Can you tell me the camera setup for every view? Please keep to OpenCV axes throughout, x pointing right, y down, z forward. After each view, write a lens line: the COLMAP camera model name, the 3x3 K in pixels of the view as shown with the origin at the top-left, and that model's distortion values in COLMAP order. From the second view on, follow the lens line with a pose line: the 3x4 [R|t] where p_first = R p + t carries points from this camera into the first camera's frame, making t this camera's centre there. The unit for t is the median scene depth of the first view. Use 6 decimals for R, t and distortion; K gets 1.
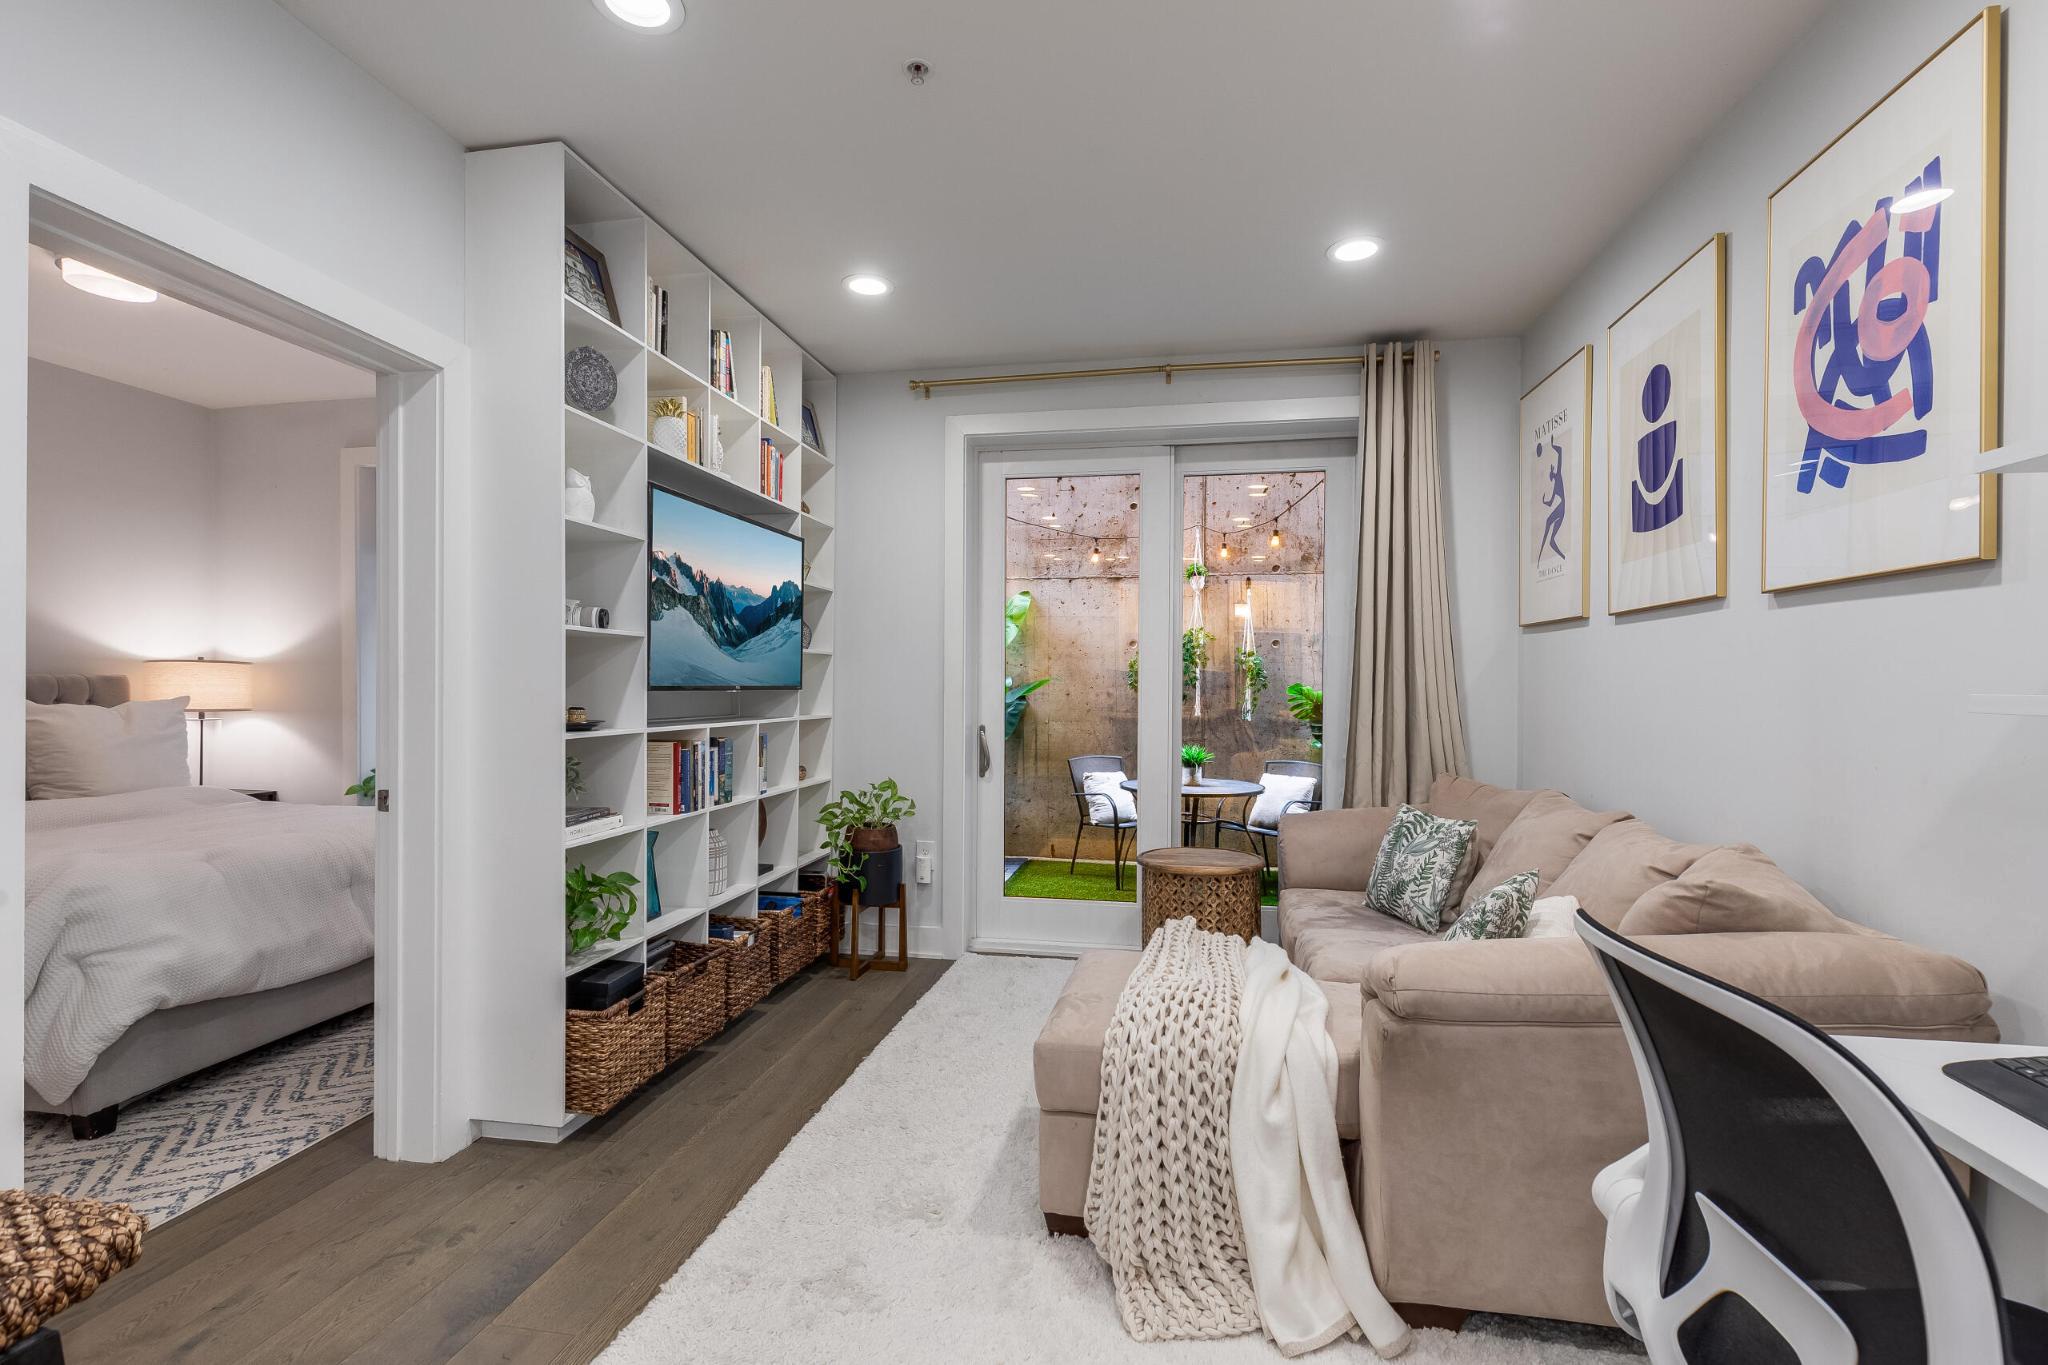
lens RADIAL K [[920.7, 0, 1020.6], [0, 920.7, 693.2], [0, 0, 1]] dist [0.002906, -0.000670]
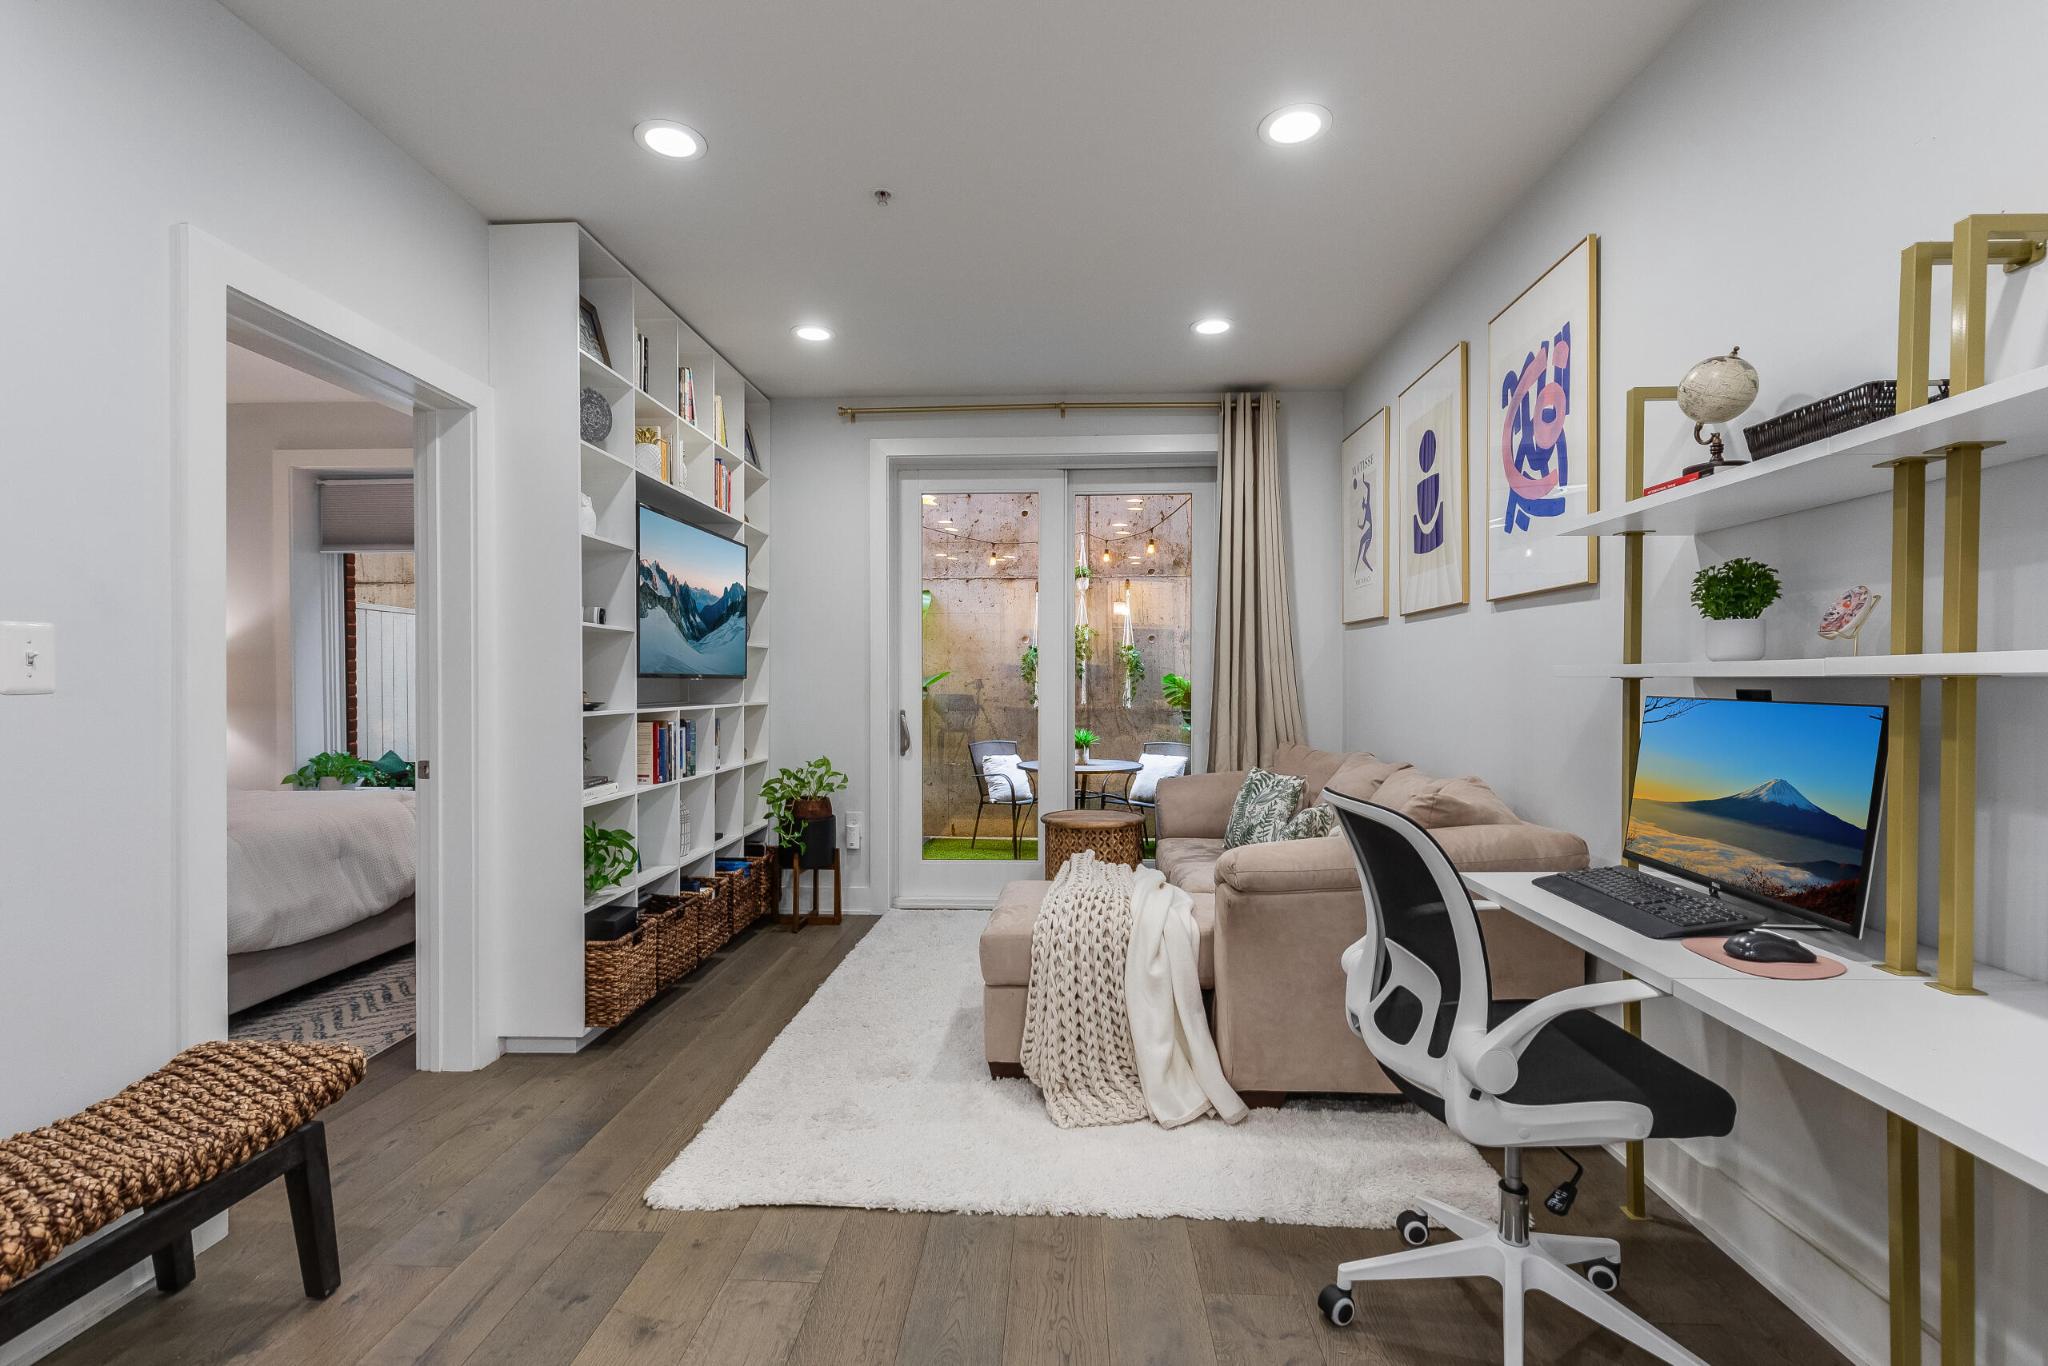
lens RADIAL K [[927.4, 0, 1022.0], [0, 927.4, 692.3], [0, 0, 1]] dist [0.001515, -0.000632]
pose [[0.991204, -0.007970, 0.132103, -0.066089], [0.007608, 0.999966, 0.003238, 0.014815], [-0.132124, -0.002204, 0.991231, -0.223948]]
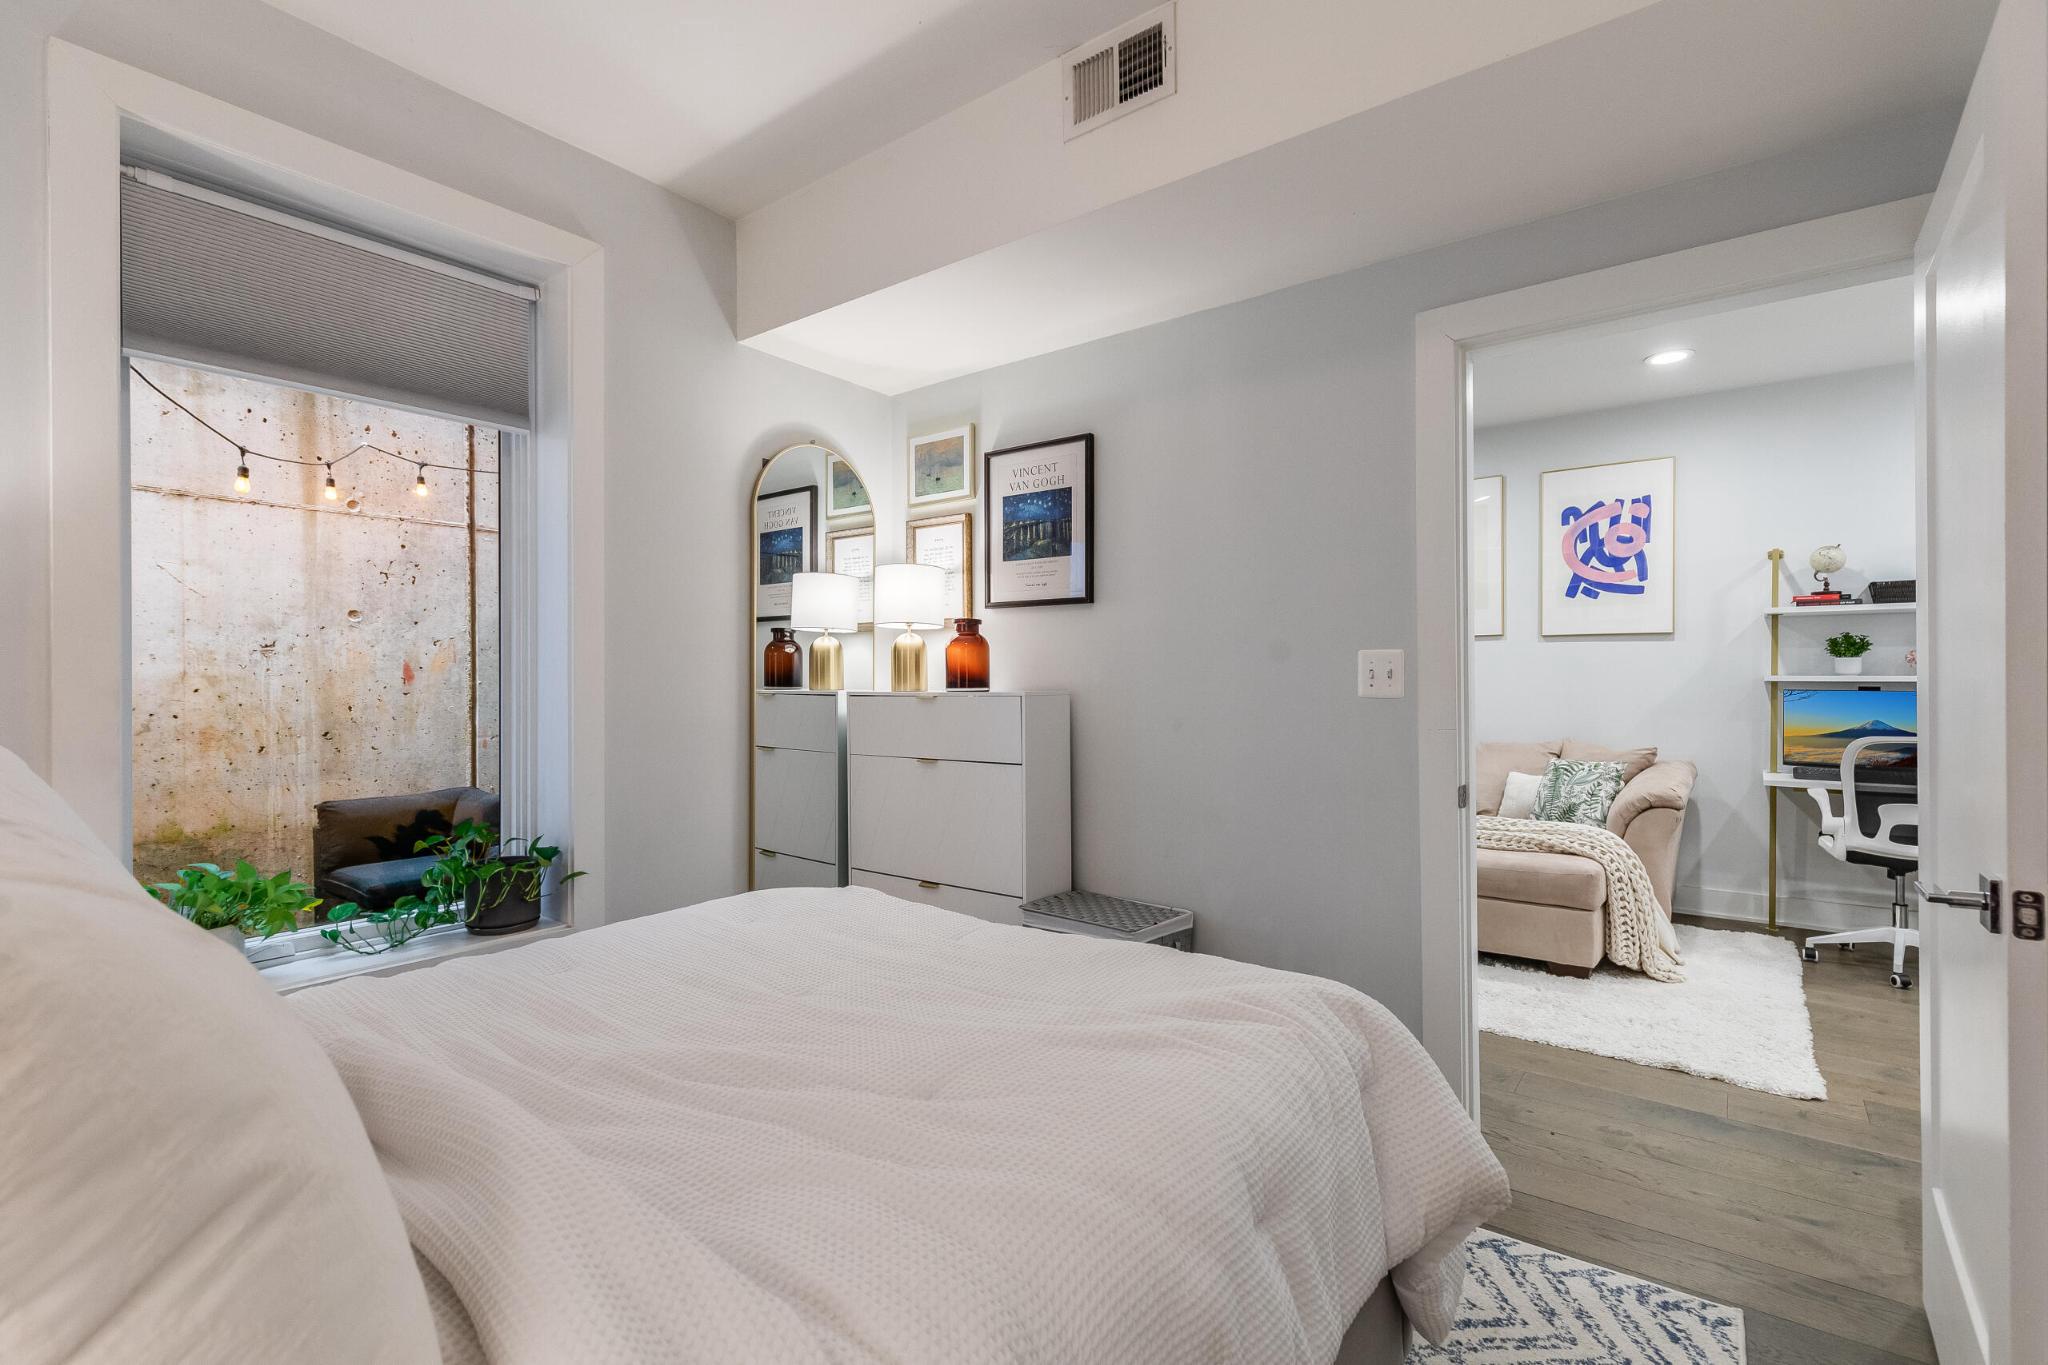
lens RADIAL K [[925.1, 0, 1026.0], [0, 925.1, 672.3], [0, 0, 1]] dist [0.005318, -0.000620]
pose [[0.461372, -0.001001, 0.887206, -1.370594], [0.010144, 0.999940, -0.004146, -0.010186], [-0.887149, 0.010913, 0.461354, 0.749674]]
